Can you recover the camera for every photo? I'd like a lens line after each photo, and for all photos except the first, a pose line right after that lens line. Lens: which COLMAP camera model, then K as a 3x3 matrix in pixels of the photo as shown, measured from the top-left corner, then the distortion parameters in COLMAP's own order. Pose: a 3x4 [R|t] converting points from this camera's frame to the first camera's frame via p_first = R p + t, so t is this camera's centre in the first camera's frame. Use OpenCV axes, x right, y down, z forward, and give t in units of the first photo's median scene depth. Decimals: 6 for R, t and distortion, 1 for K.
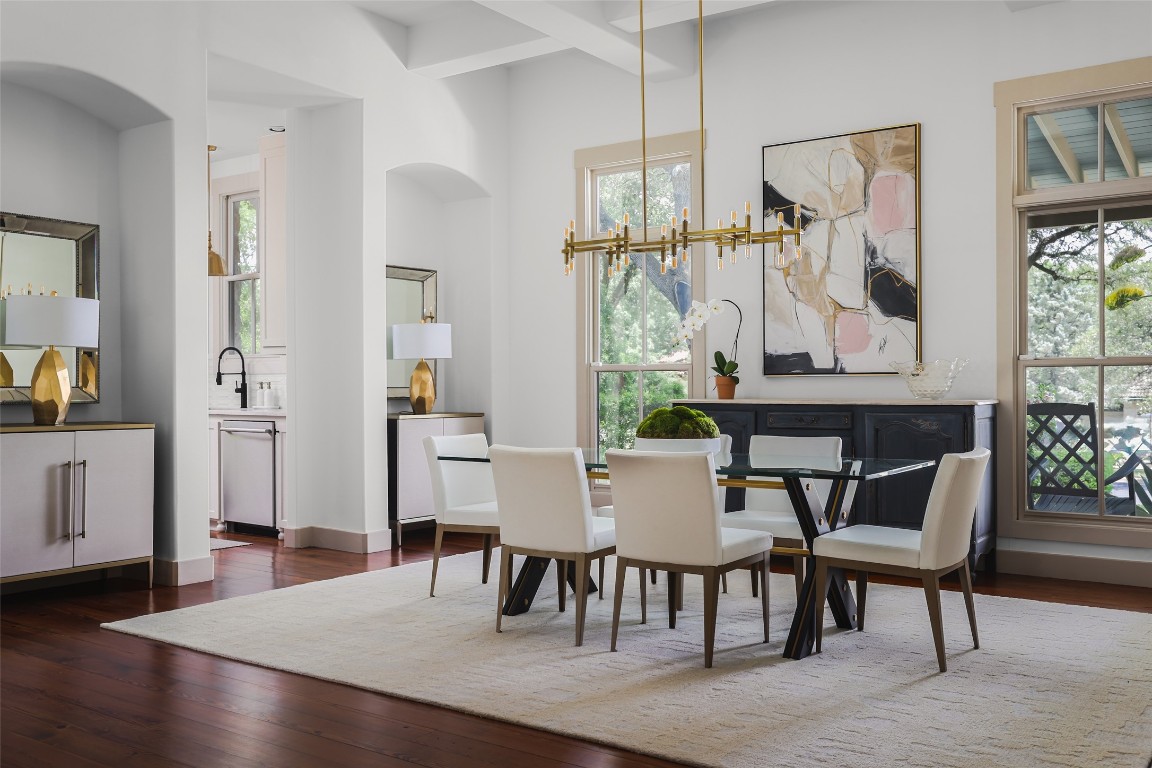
lens RADIAL K [[1041.9, 0, 576.0], [0, 1041.9, 384.0], [0, 0, 1]] dist [-0.008574, -0.001198]
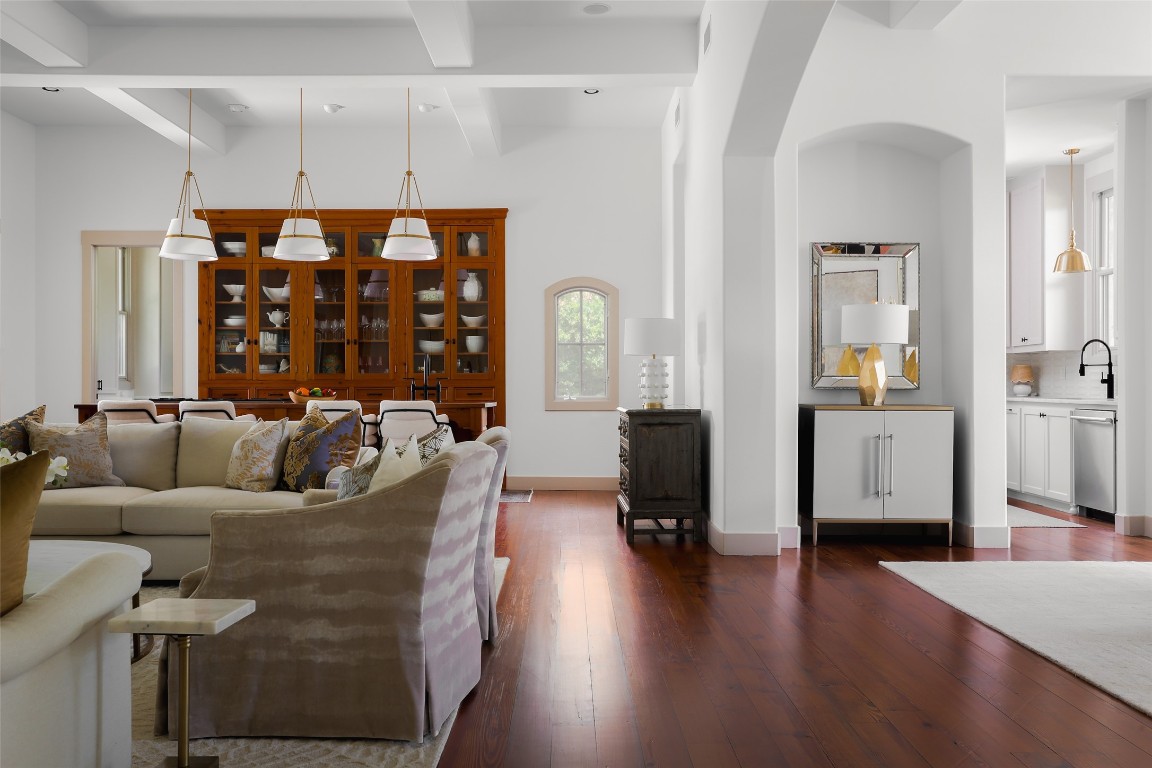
lens RADIAL K [[1041.9, 0, 576.0], [0, 1041.9, 384.0], [0, 0, 1]] dist [-0.008574, -0.001198]
pose [[0.581523, 0.001639, -0.813528, 0.265340], [0.000282, 0.999998, 0.002216, 0.008249], [0.813530, -0.001518, 0.581521, -0.028614]]
